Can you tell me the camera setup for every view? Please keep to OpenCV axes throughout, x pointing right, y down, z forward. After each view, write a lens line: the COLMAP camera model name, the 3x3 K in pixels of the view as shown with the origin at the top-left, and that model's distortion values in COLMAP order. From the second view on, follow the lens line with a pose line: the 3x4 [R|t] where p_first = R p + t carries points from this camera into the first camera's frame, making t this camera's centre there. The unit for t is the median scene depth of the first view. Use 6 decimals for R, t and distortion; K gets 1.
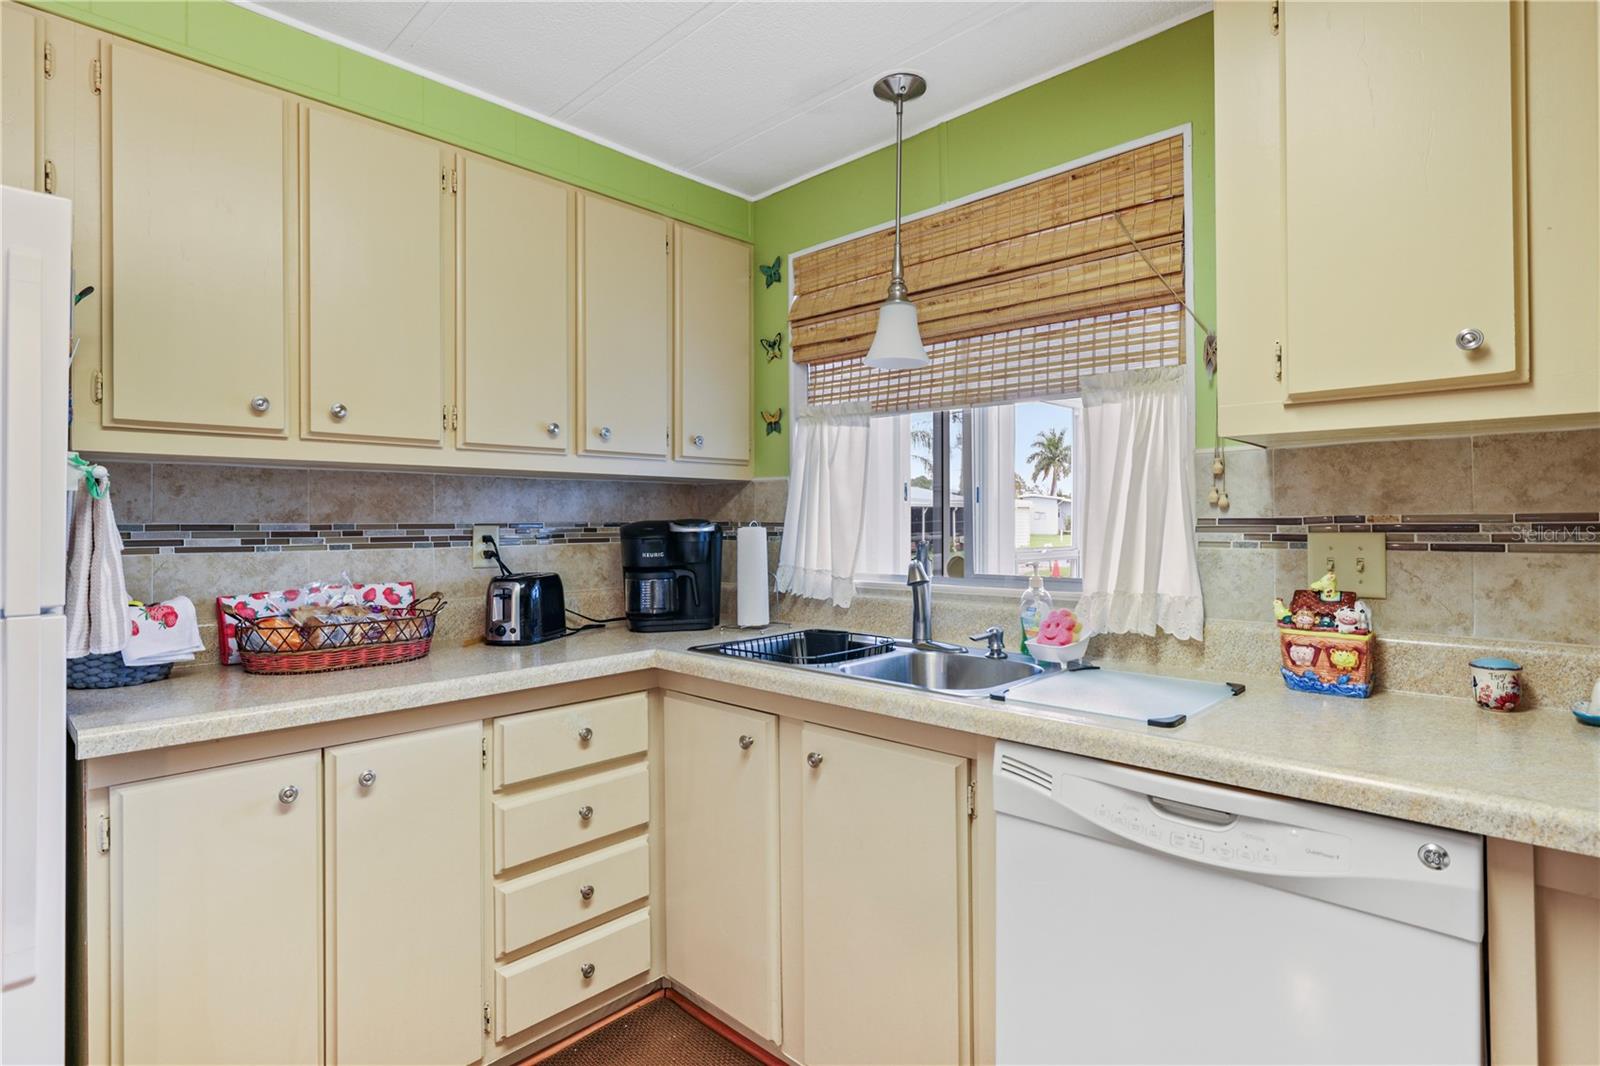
lens RADIAL K [[806.7, 0, 791.8], [0, 806.7, 516.7], [0, 0, 1]] dist [0.003567, -0.000405]
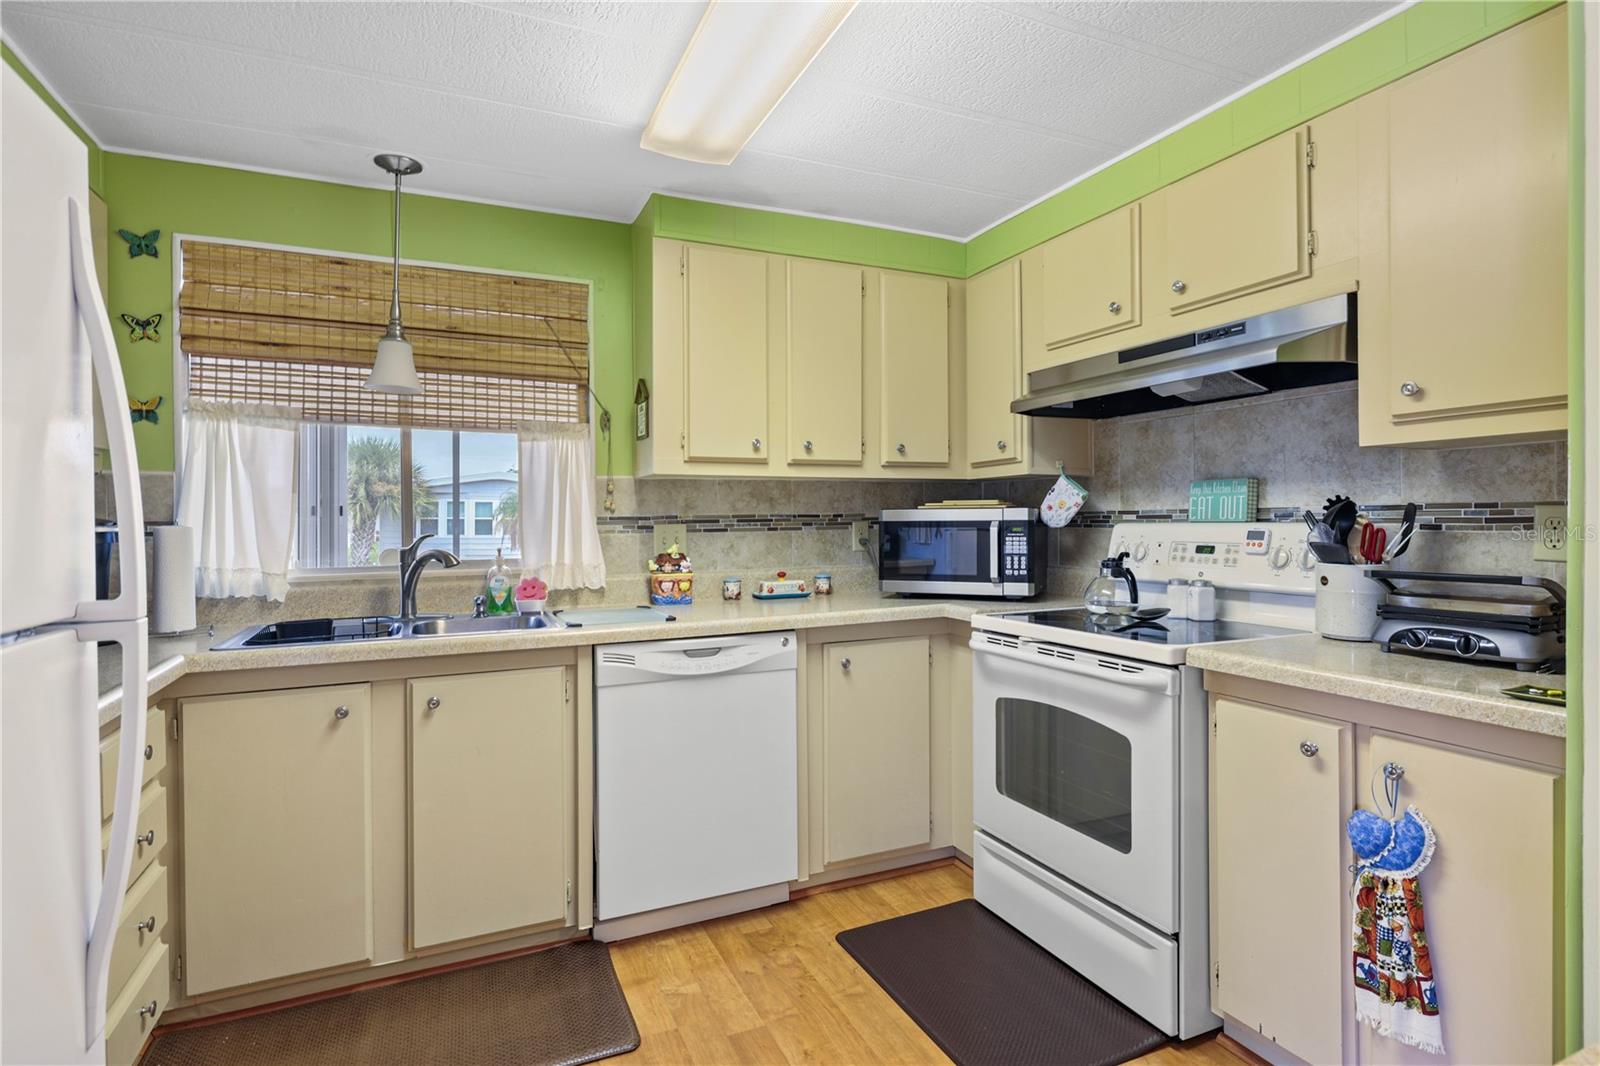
lens RADIAL K [[806.7, 0, 808.3], [0, 806.7, 523.5], [0, 0, 1]] dist [0.003567, -0.000405]
pose [[0.370423, -0.005254, 0.928848, -0.870405], [-0.000129, 0.999984, 0.005708, 0.006161], [-0.928863, -0.002234, 0.370416, -0.034410]]
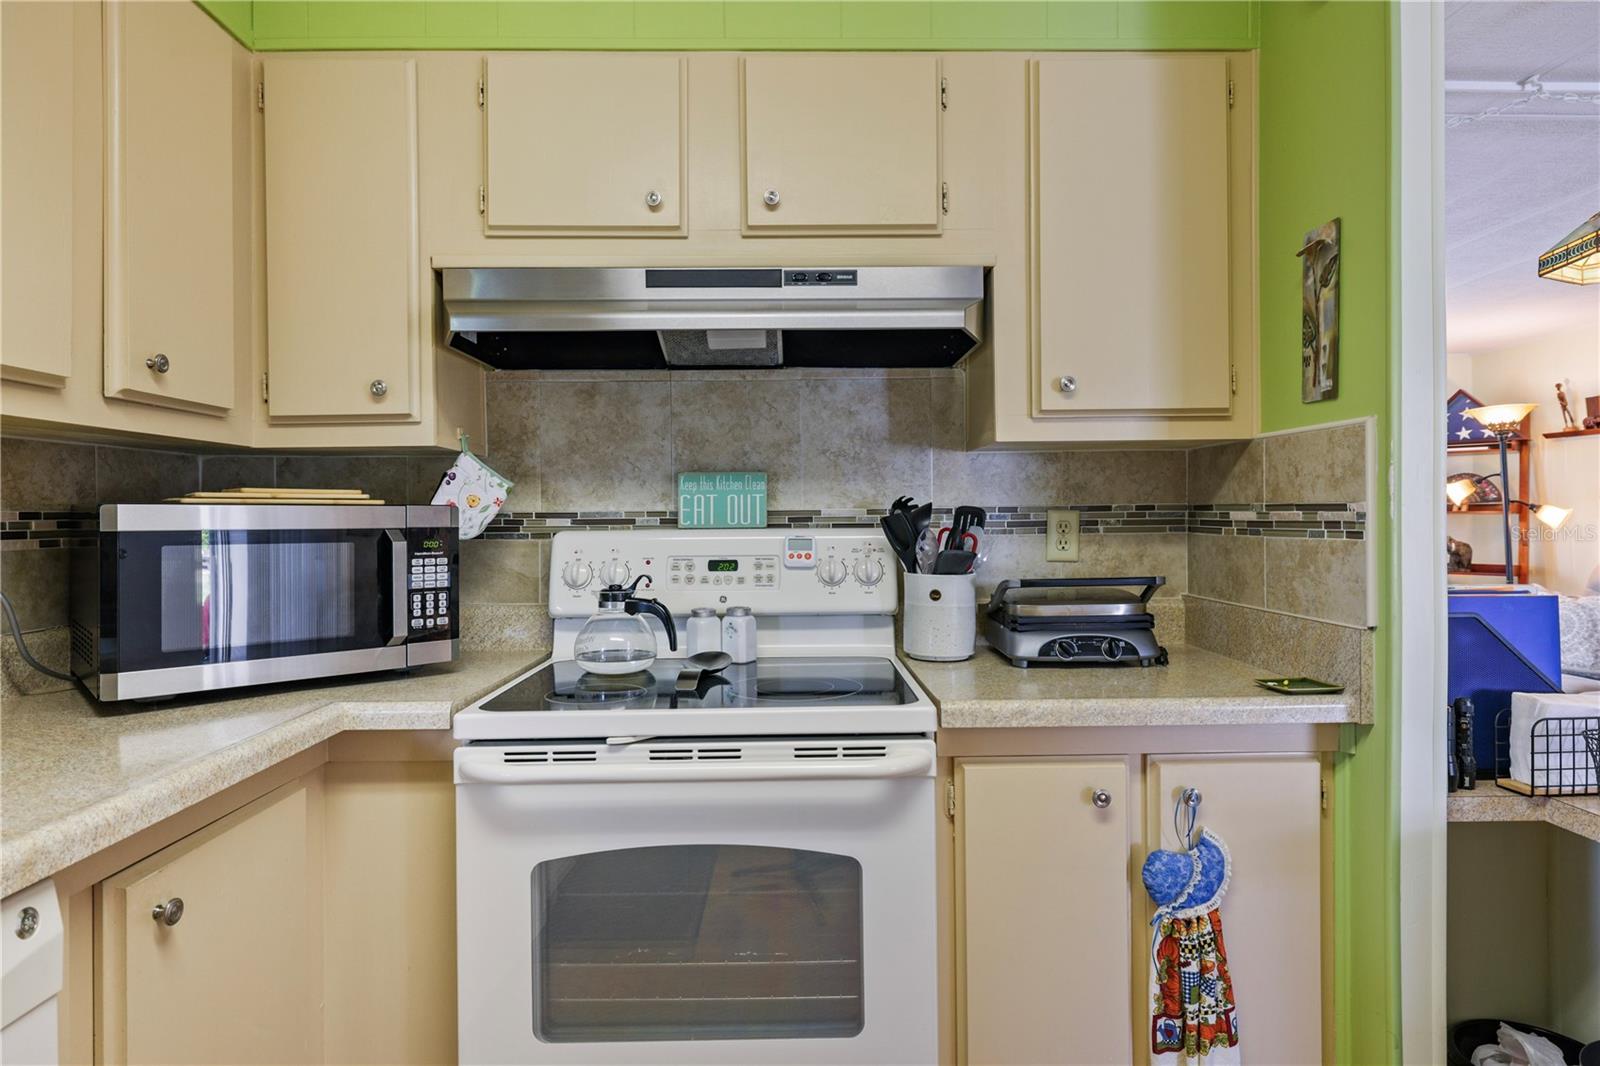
lens RADIAL K [[893.2, 0, 798.6], [0, 893.2, 522.6], [0, 0, 1]] dist [-0.001369, 0.001648]
pose [[-0.703259, 0.005379, 0.710913, -0.219784], [0.004402, 0.999985, -0.003212, 0.008079], [-0.710920, 0.000871, -0.703272, 0.564147]]
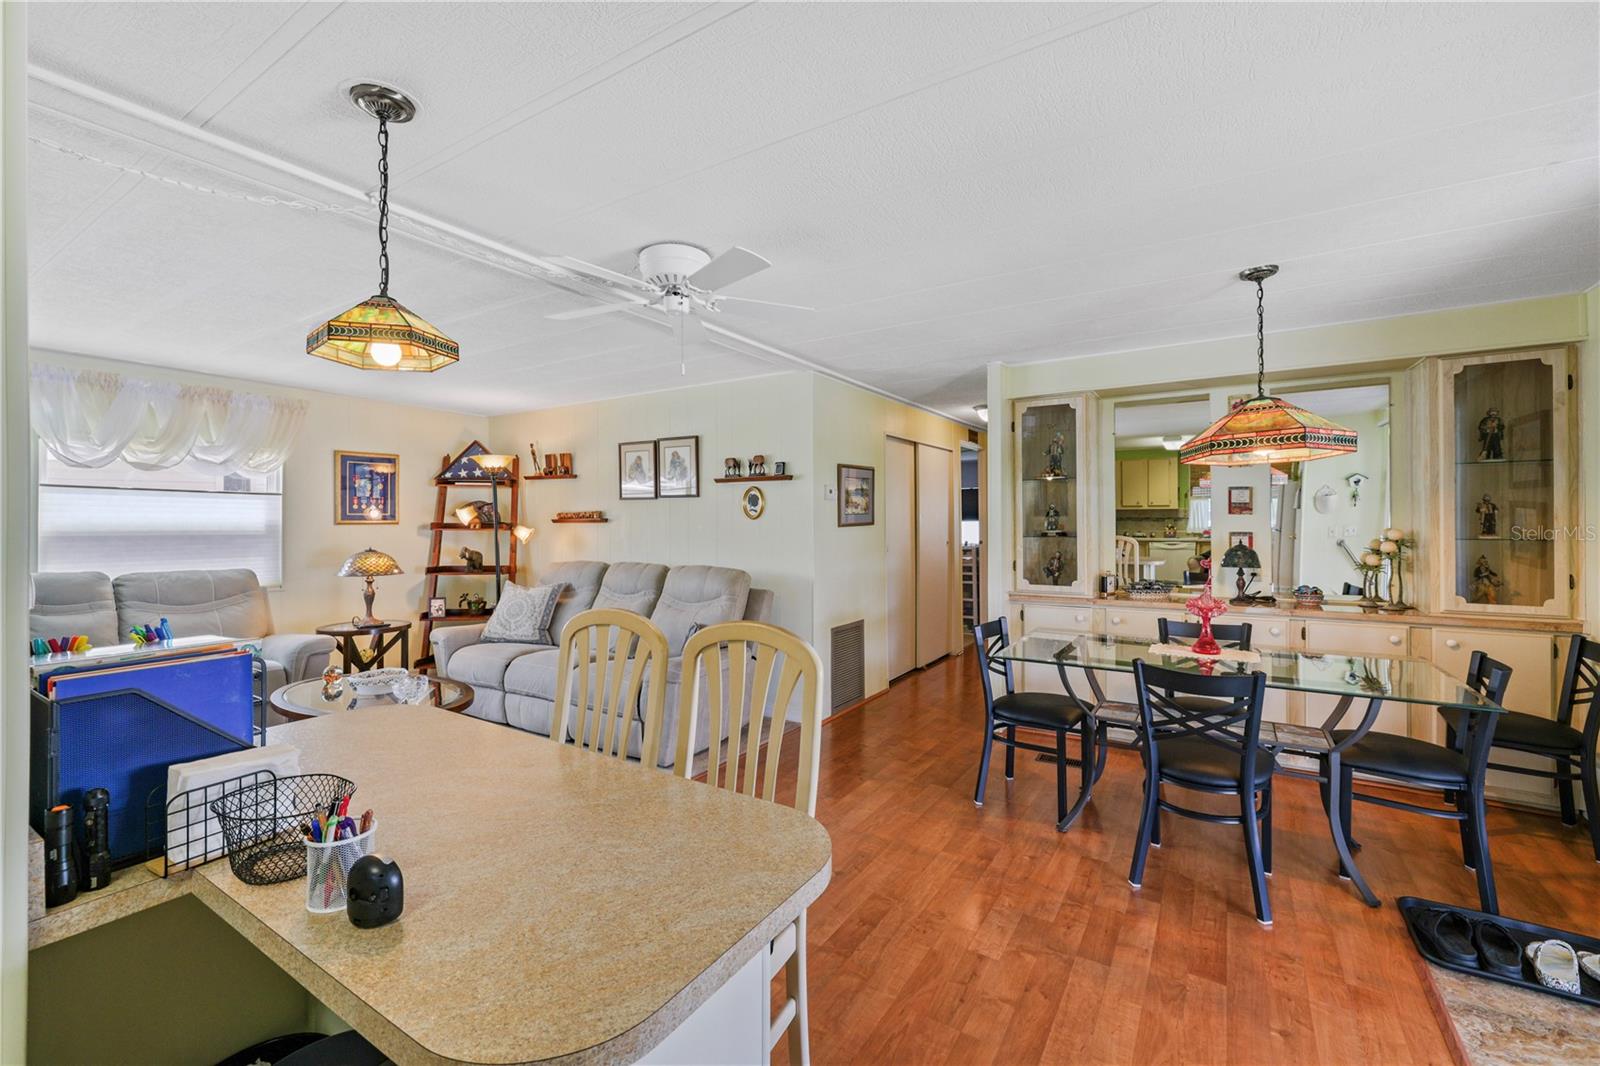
lens RADIAL K [[670.8, 0, 797.5], [0, 670.8, 519.3], [0, 0, 1]] dist [-0.001778, 0.000134]
pose [[-0.981181, 0.007373, -0.192951, -0.533757], [0.008415, 0.999954, -0.004579, -0.047394], [0.192908, -0.006117, -0.981198, 0.213899]]
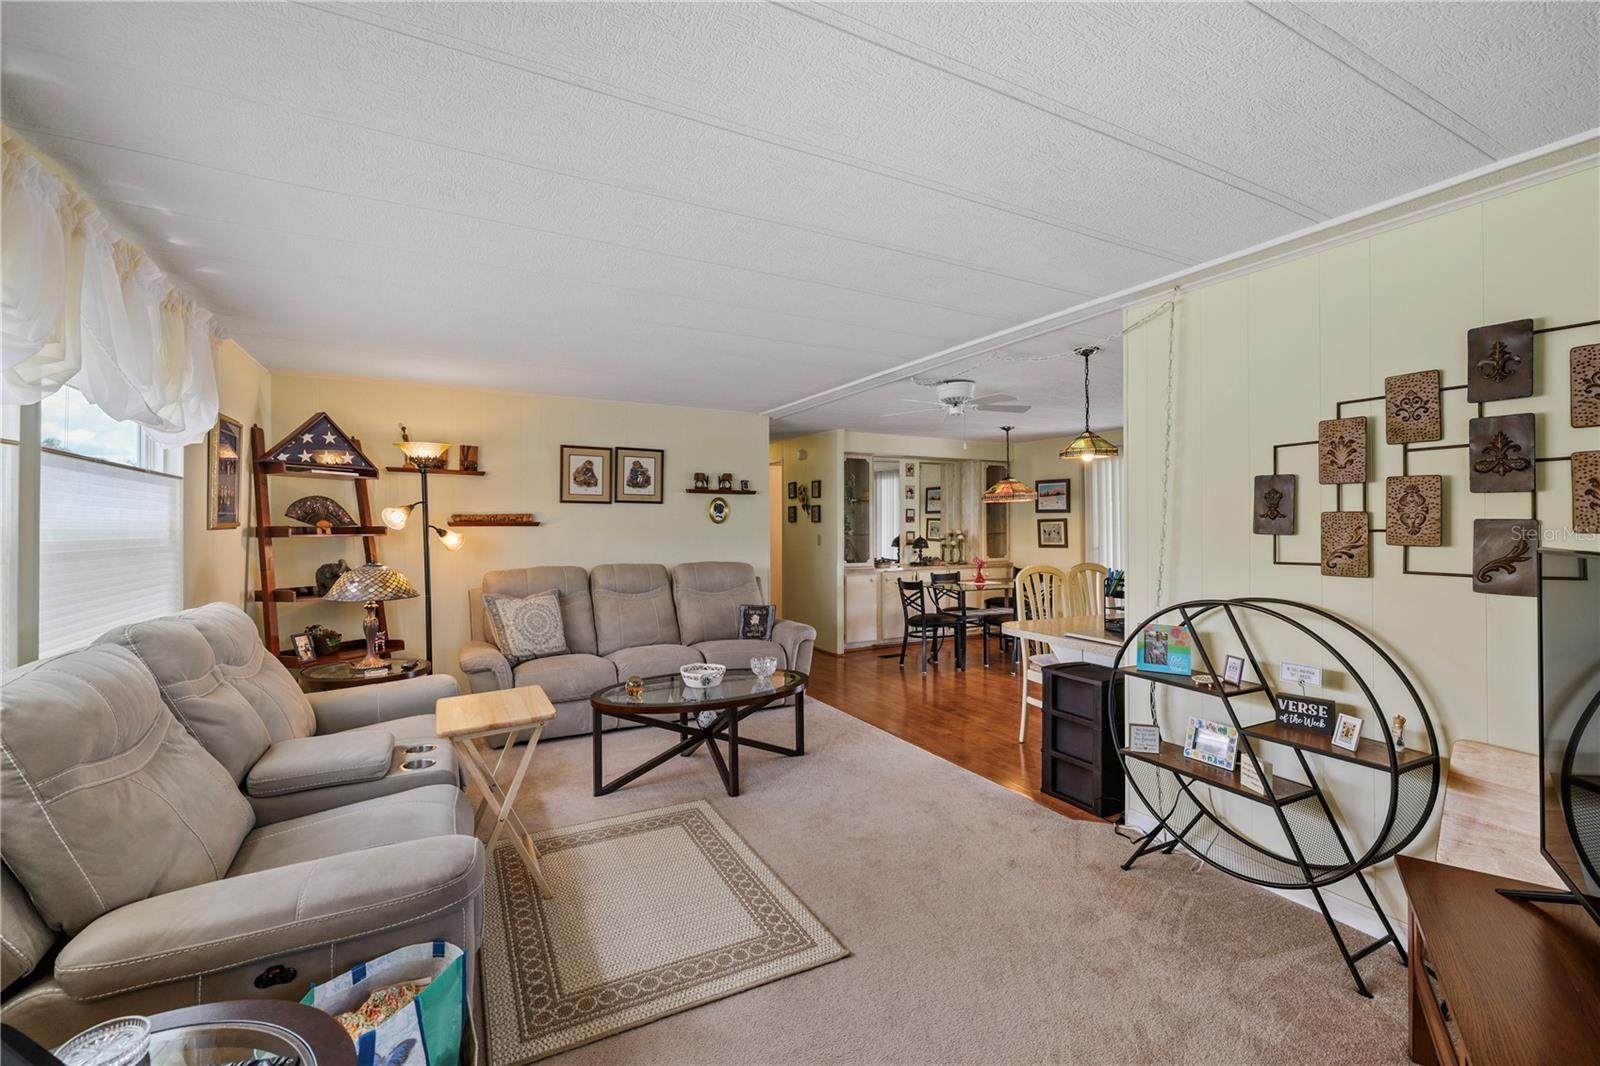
lens RADIAL K [[670.8, 0, 795.1], [0, 670.8, 511.1], [0, 0, 1]] dist [-0.001778, 0.000134]
pose [[-0.313253, -0.013782, -0.949570, 2.085858], [0.002770, 0.999877, -0.015426, -0.070740], [0.949666, -0.007463, -0.313177, -0.981338]]
